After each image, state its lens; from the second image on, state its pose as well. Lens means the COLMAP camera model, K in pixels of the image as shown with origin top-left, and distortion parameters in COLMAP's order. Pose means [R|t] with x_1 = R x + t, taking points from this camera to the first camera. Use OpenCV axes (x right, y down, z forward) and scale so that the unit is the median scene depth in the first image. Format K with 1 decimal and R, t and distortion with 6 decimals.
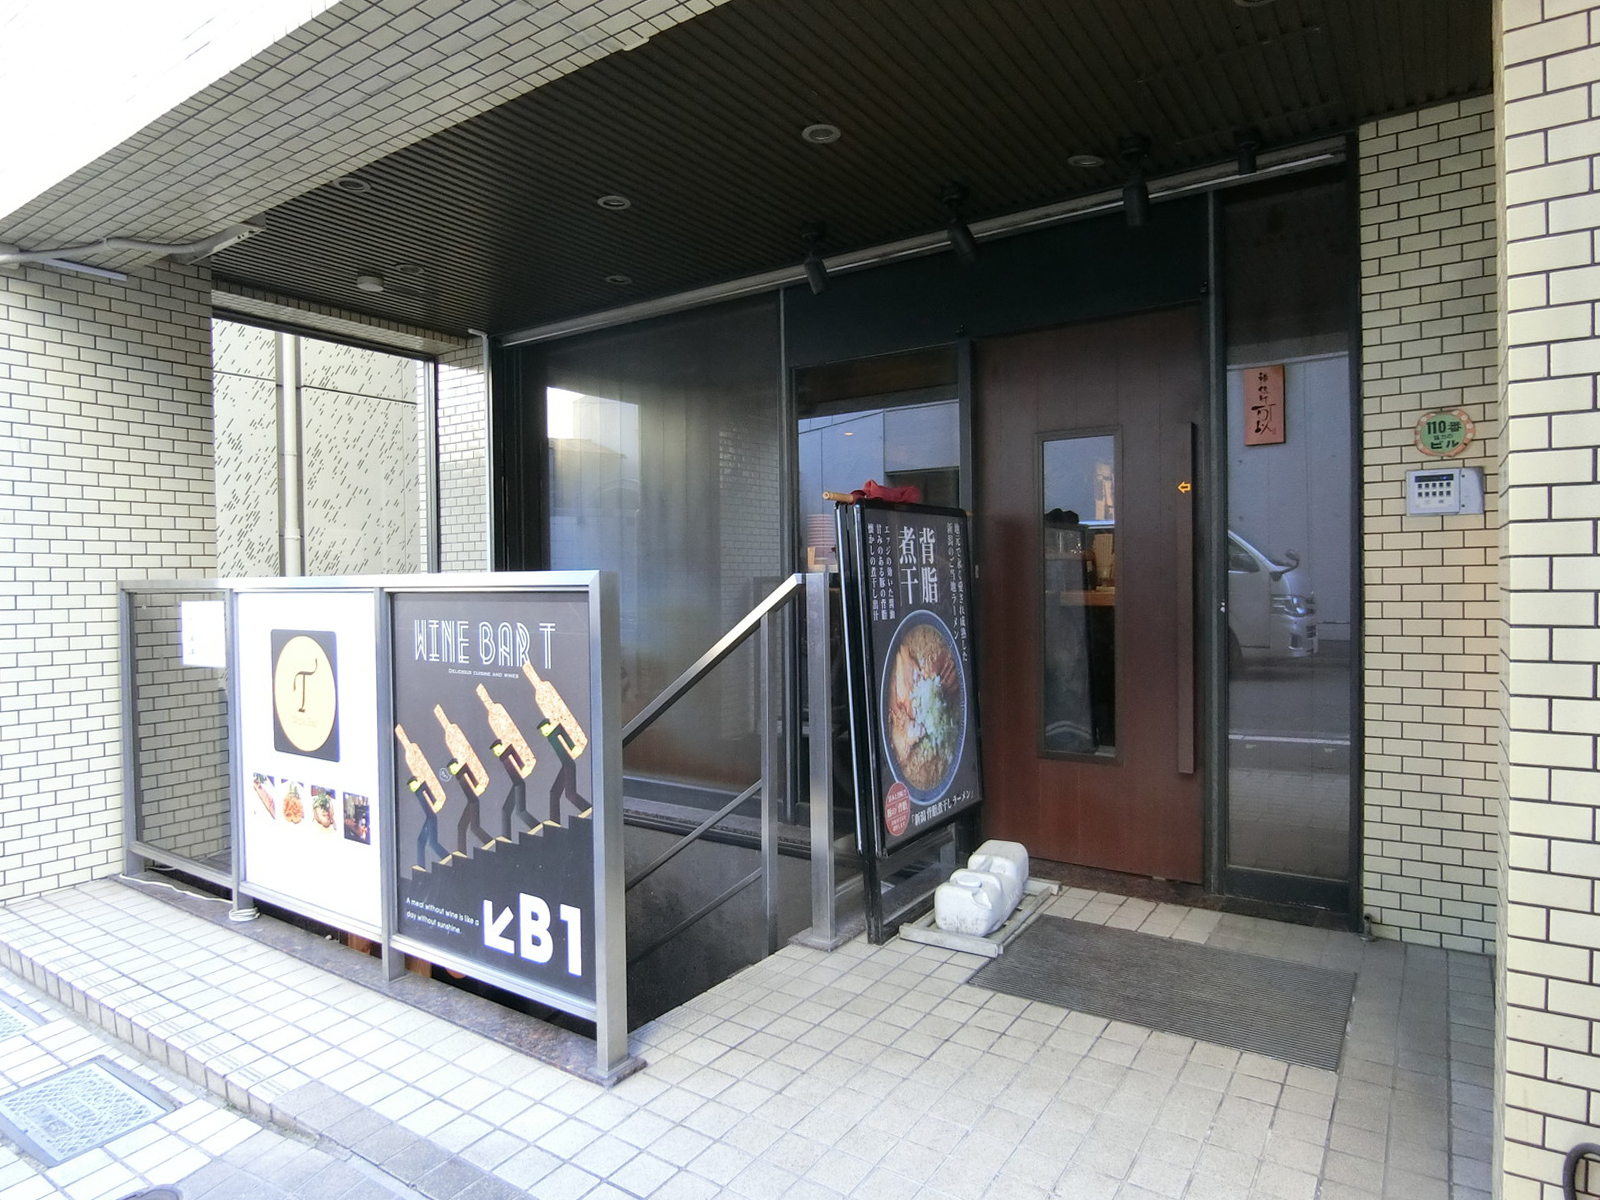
lens RADIAL K [[925.1, 0, 802.6], [0, 925.1, 596.2], [0, 0, 1]] dist [-0.008040, -0.000671]
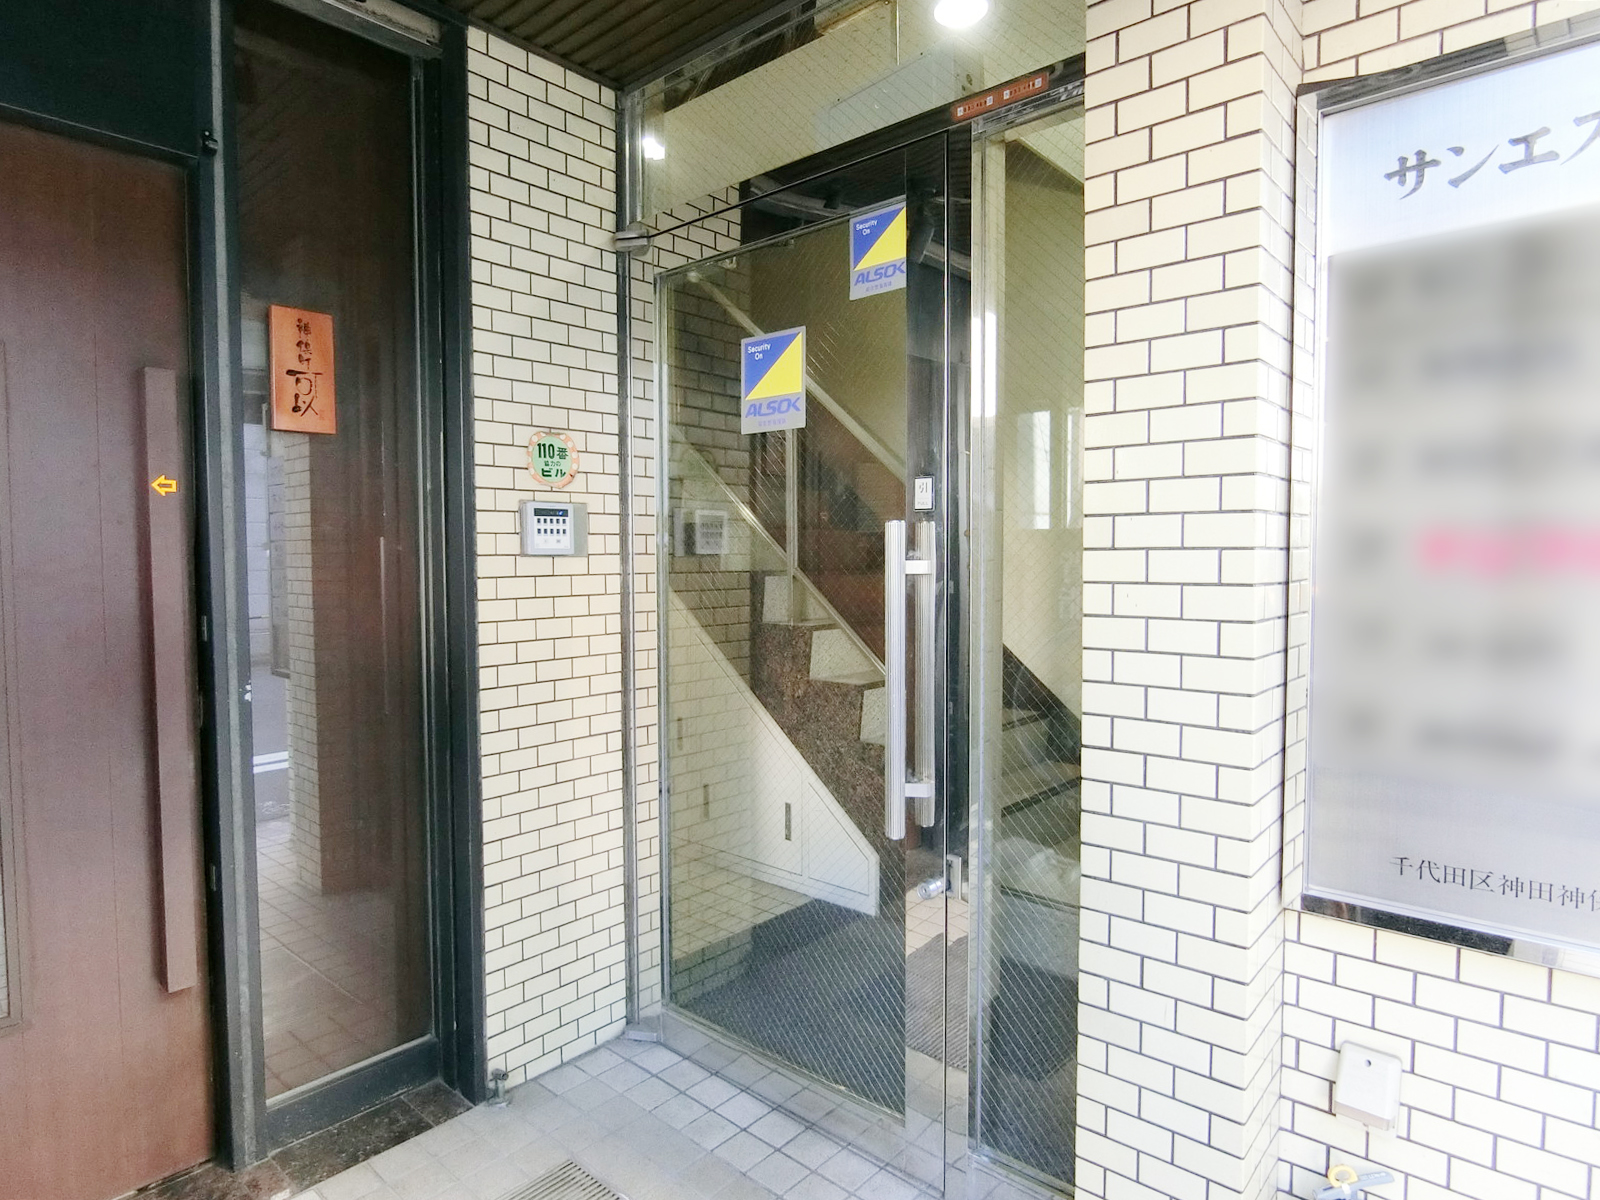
lens RADIAL K [[925.1, 0, 802.7], [0, 925.1, 600.9], [0, 0, 1]] dist [-0.008040, -0.000671]
pose [[0.124436, -0.033737, 0.991654, -0.112702], [0.022280, 0.999265, 0.031200, -0.068933], [-0.991977, 0.018211, 0.125096, 0.668114]]
